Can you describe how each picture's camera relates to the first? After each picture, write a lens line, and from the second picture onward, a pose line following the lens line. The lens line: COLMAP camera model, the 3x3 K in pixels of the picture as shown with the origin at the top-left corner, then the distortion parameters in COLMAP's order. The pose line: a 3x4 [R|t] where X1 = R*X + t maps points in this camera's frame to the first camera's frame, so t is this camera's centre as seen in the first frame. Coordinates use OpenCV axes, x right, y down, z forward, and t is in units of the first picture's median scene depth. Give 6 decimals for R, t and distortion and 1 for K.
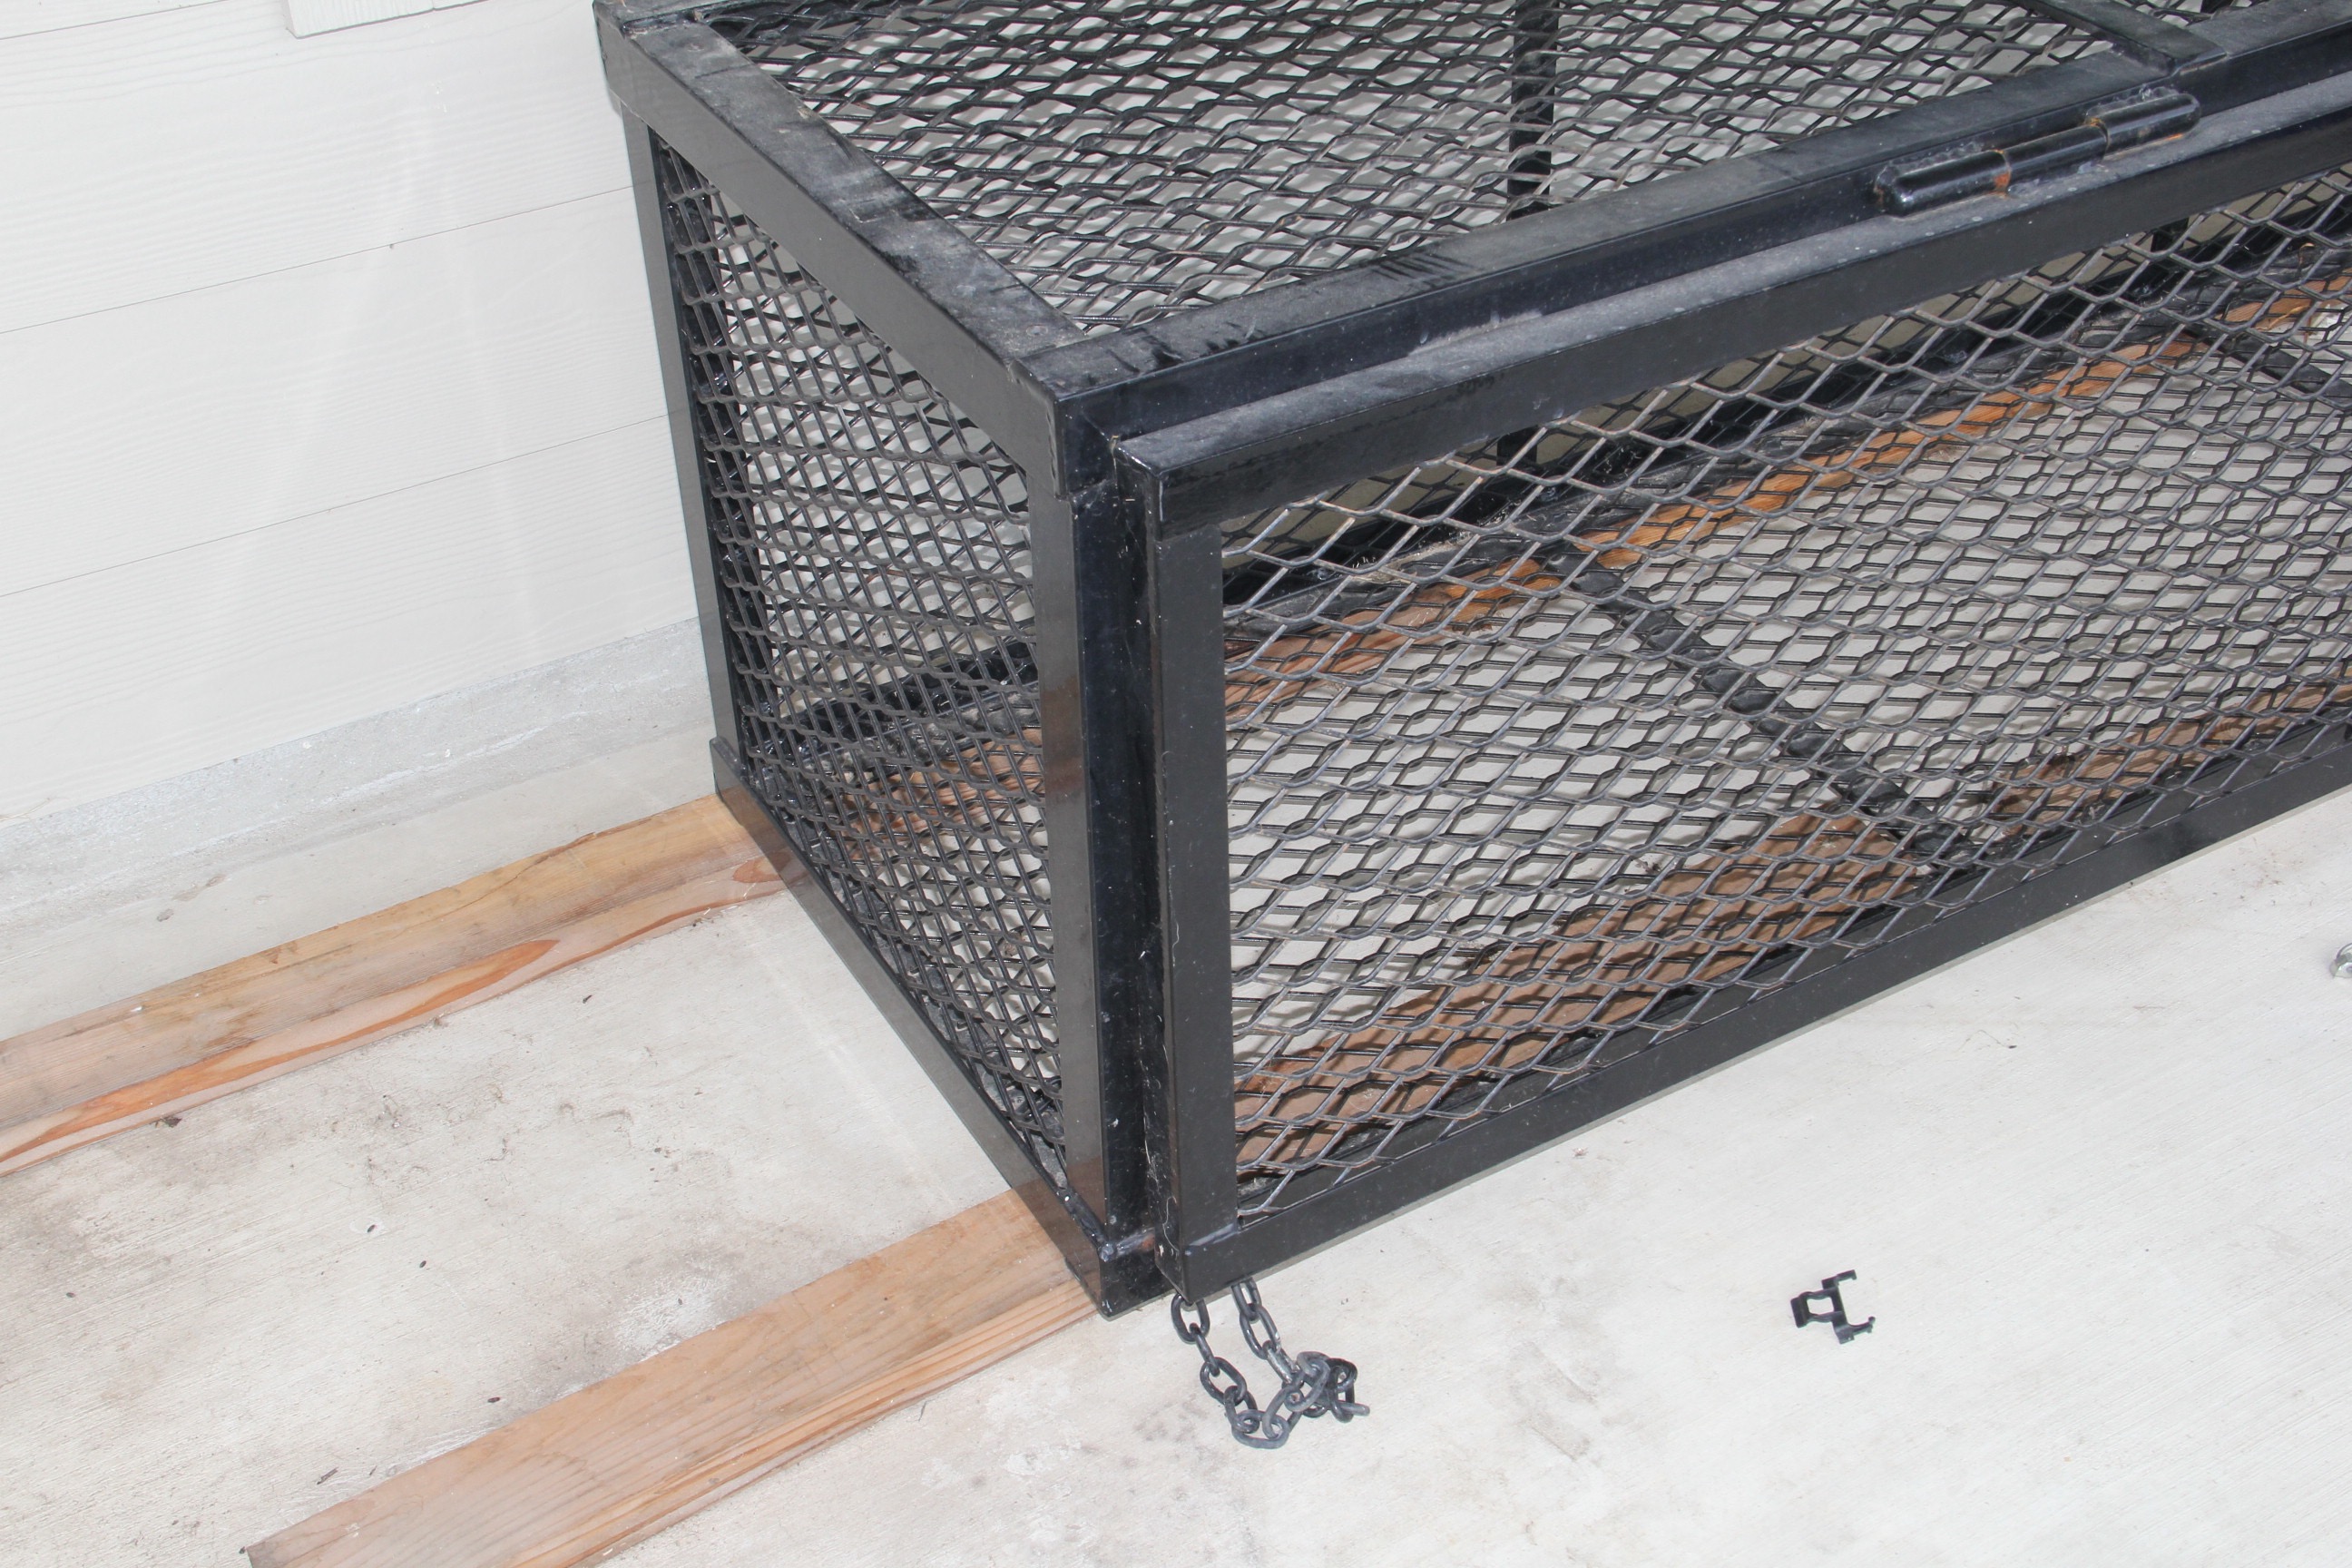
lens RADIAL K [[2764.0, 0, 1181.2], [0, 2764.0, 750.7], [0, 0, 1]] dist [-0.060970, 0.315845]
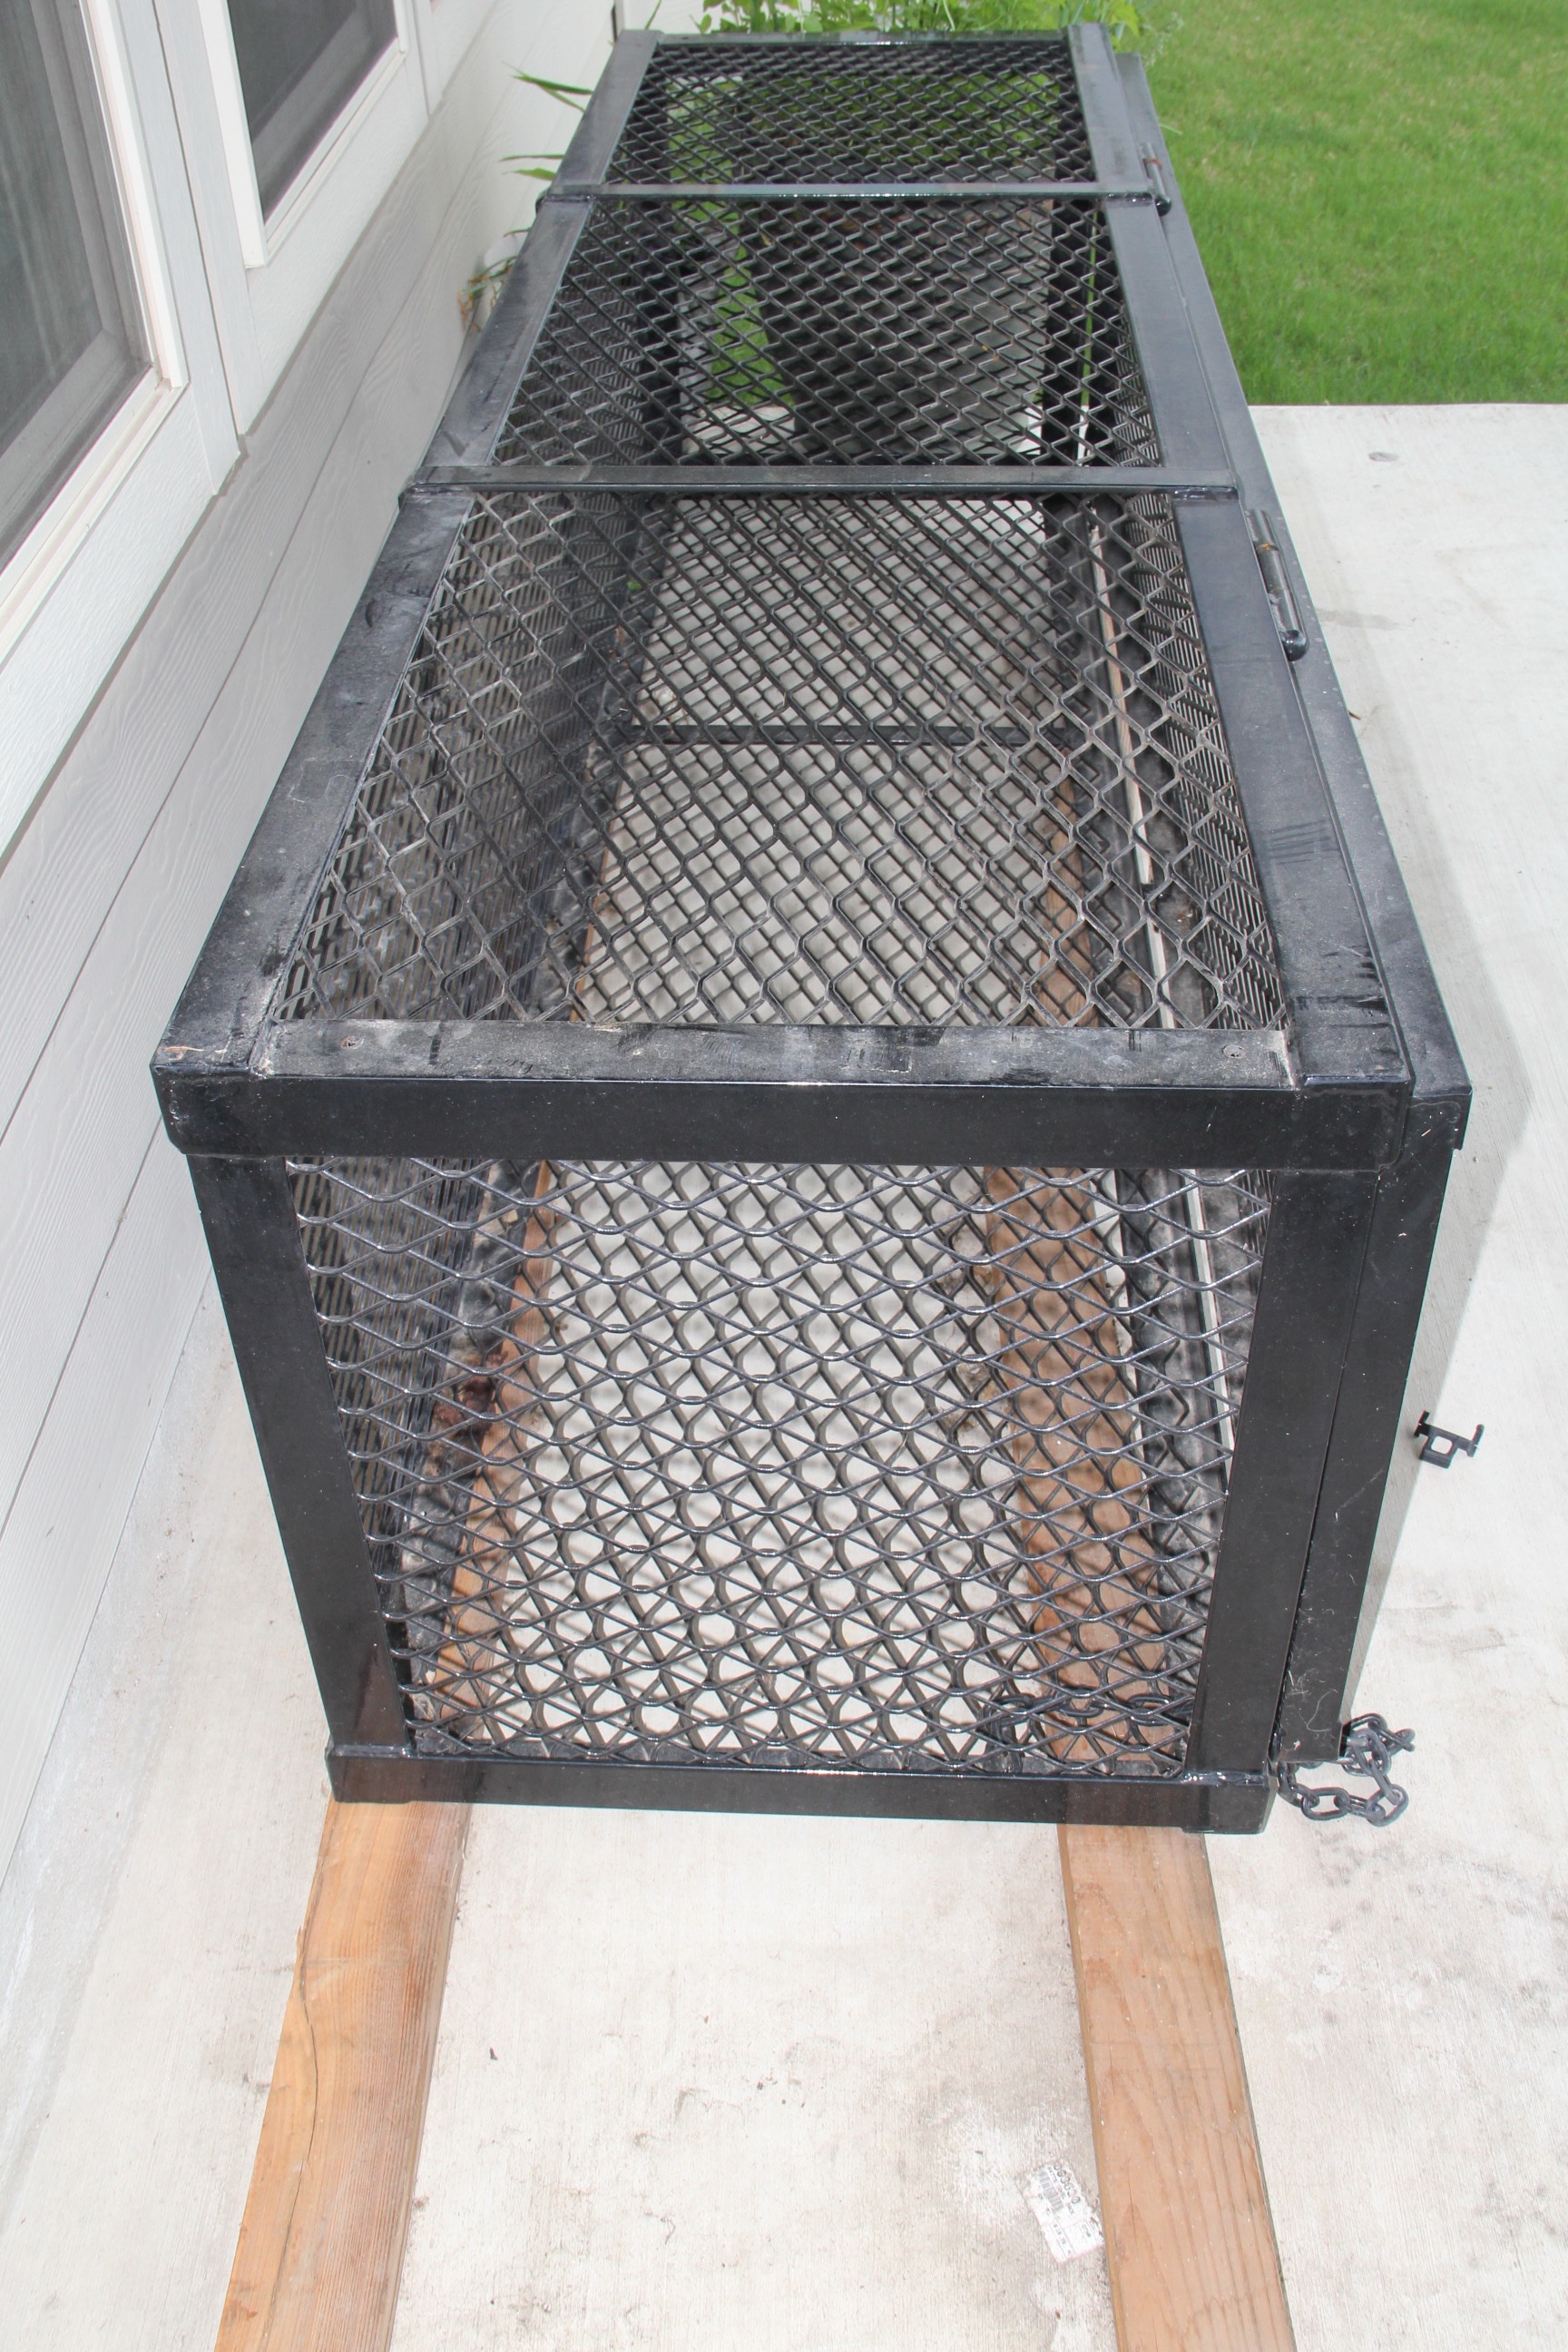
lens RADIAL K [[2264.4, 0, 784.0], [0, 2264.4, 1176.0], [0, 0, 1]] dist [-0.135958, 0.198523]
pose [[0.548785, -0.523268, 0.651940, -0.574682], [0.499722, 0.830531, 0.245959, -0.327051], [-0.670159, 0.190810, 0.717271, 0.437861]]
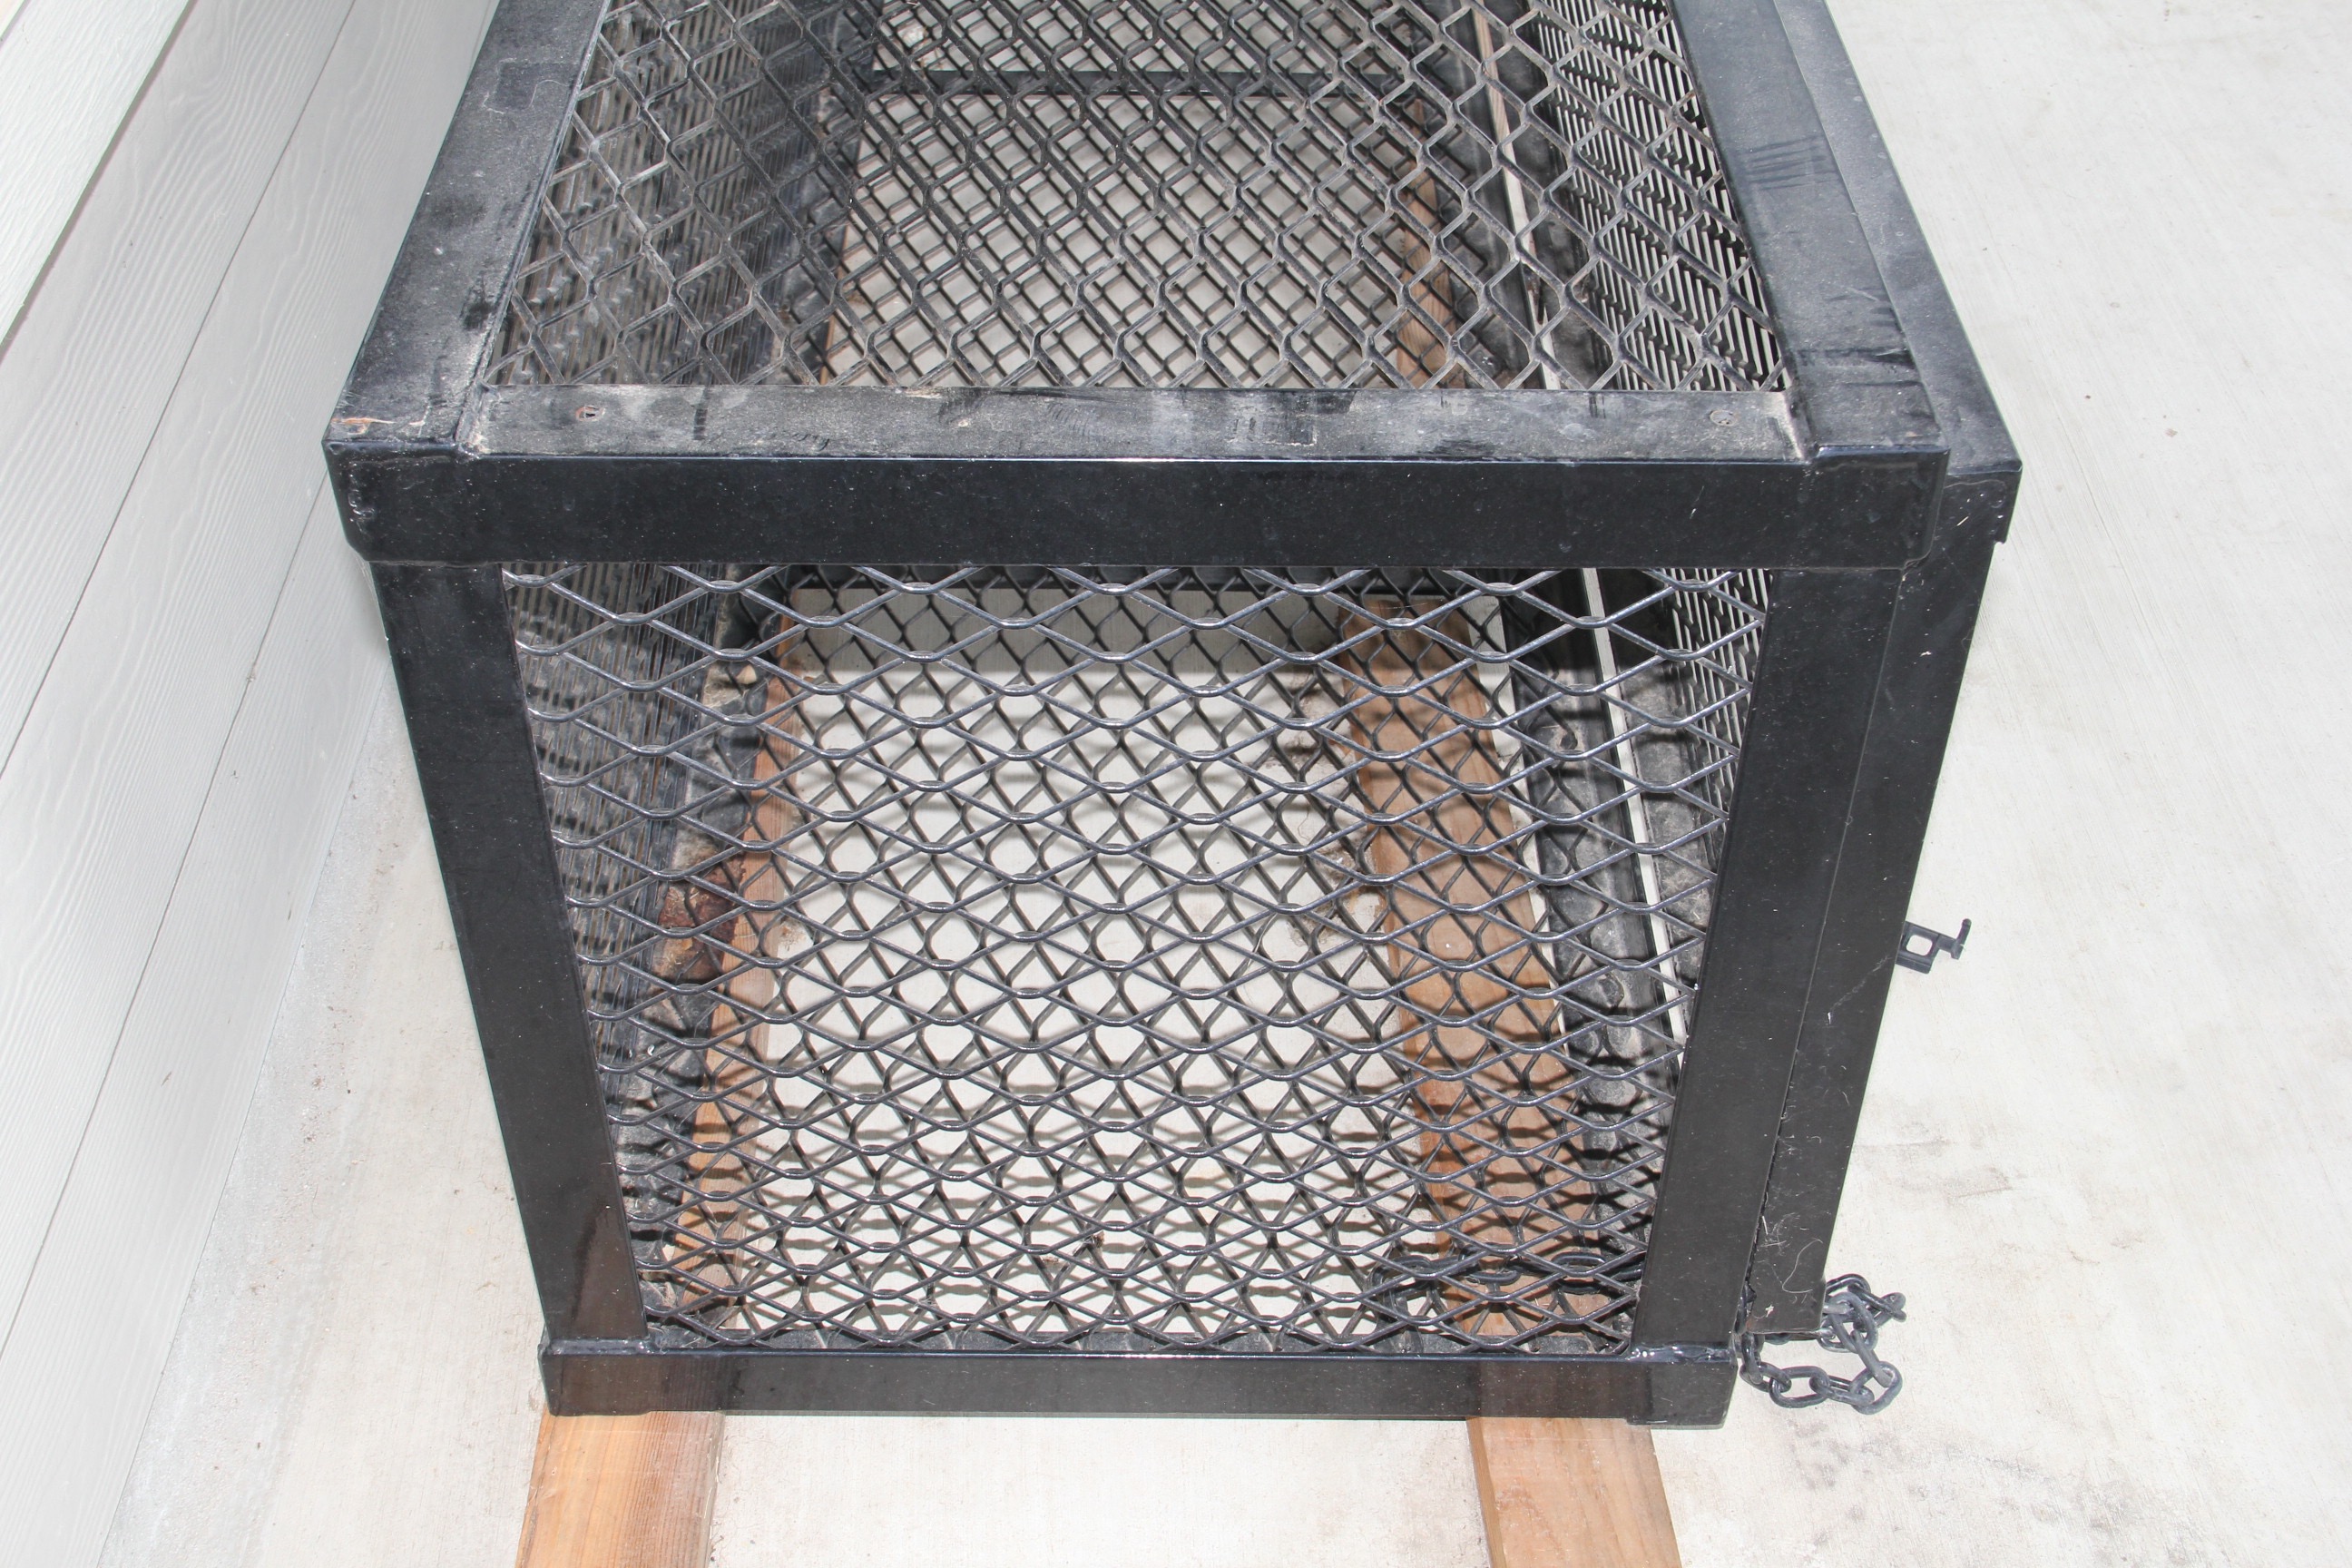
lens RADIAL K [[2764.0, 0, 1181.2], [0, 2764.0, 750.7], [0, 0, 1]] dist [-0.060970, 0.315845]
pose [[0.502405, -0.546887, 0.669705, -0.584933], [0.492331, 0.817669, 0.298374, -0.317776], [-0.710774, 0.179812, 0.680050, 0.486365]]
